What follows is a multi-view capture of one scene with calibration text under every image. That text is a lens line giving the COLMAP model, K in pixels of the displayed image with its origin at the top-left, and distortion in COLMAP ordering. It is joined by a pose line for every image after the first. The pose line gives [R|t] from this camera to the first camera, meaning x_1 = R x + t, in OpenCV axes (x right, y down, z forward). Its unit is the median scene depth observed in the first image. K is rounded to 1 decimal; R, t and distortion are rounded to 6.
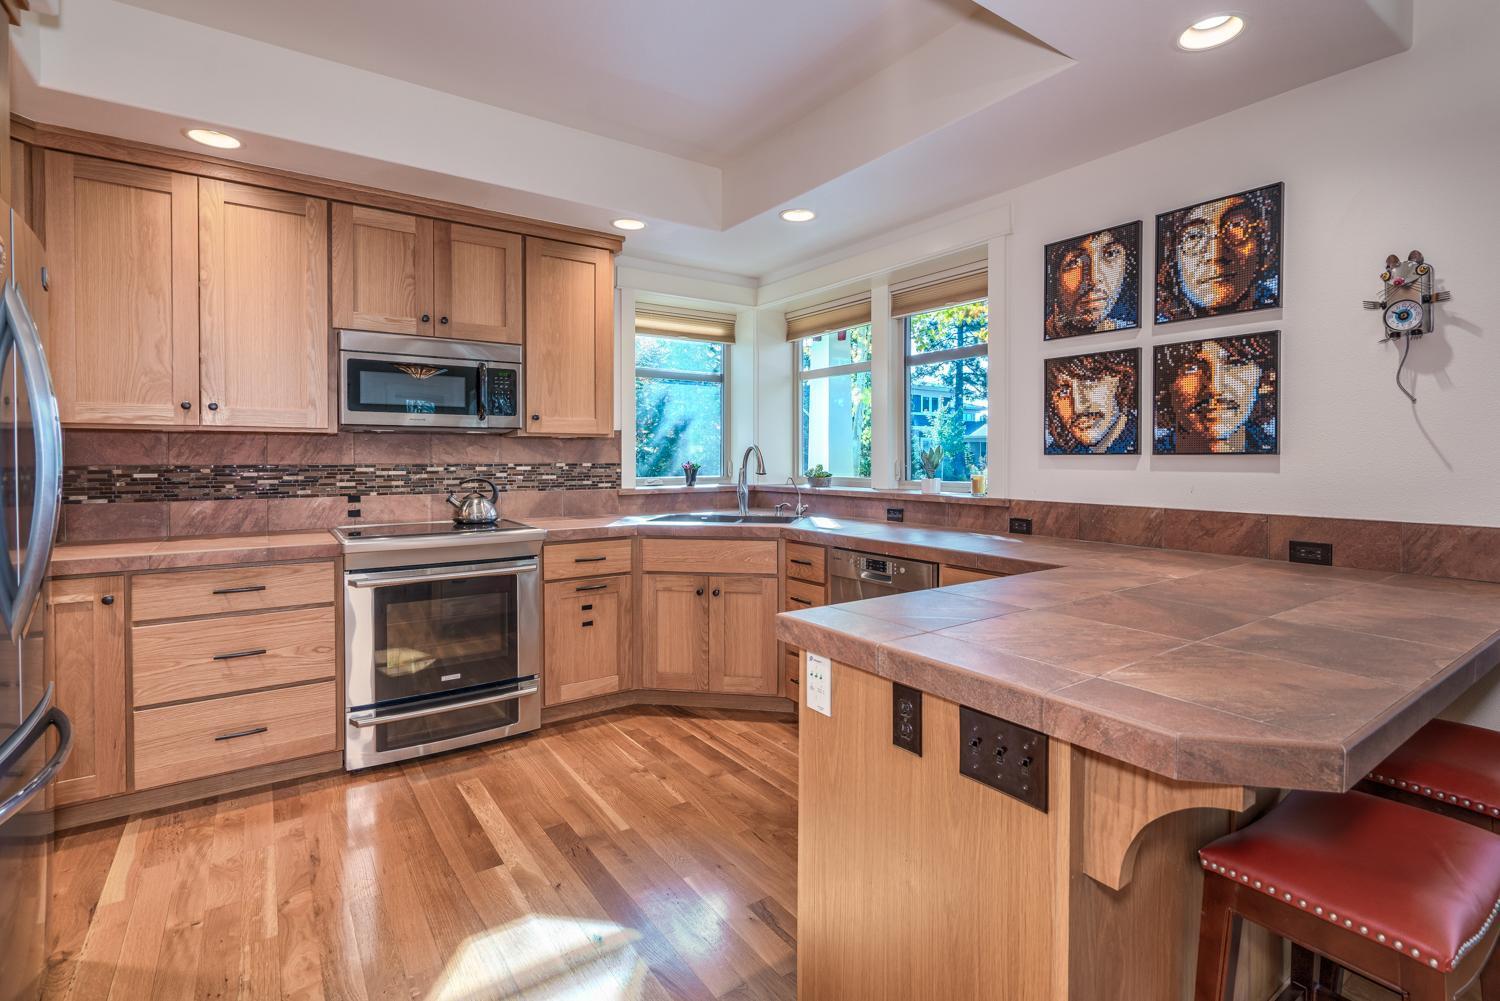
lens RADIAL K [[686.7, 0, 732.5], [0, 686.7, 457.5], [0, 0, 1]] dist [-0.005134, 0.004300]
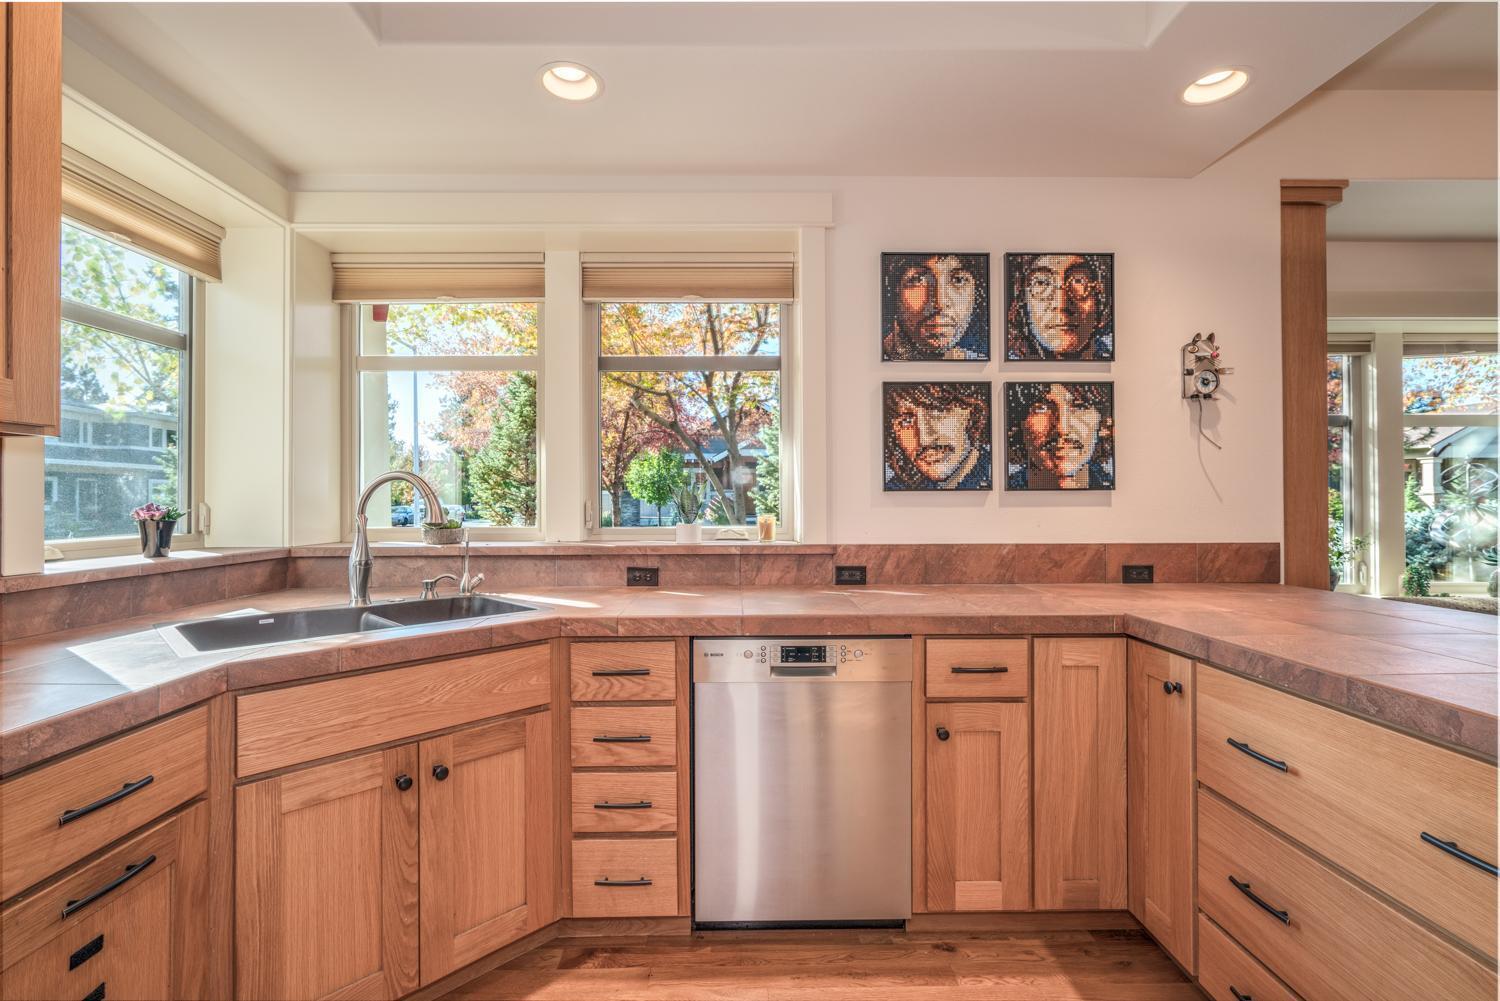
lens RADIAL K [[686.7, 0, 753.4], [0, 686.7, 492.5], [0, 0, 1]] dist [-0.005134, 0.004300]
pose [[0.552211, 0.008766, 0.833658, -0.402585], [0.004354, 0.999901, -0.013398, 0.009802], [-0.833693, 0.011028, 0.552118, 0.721851]]
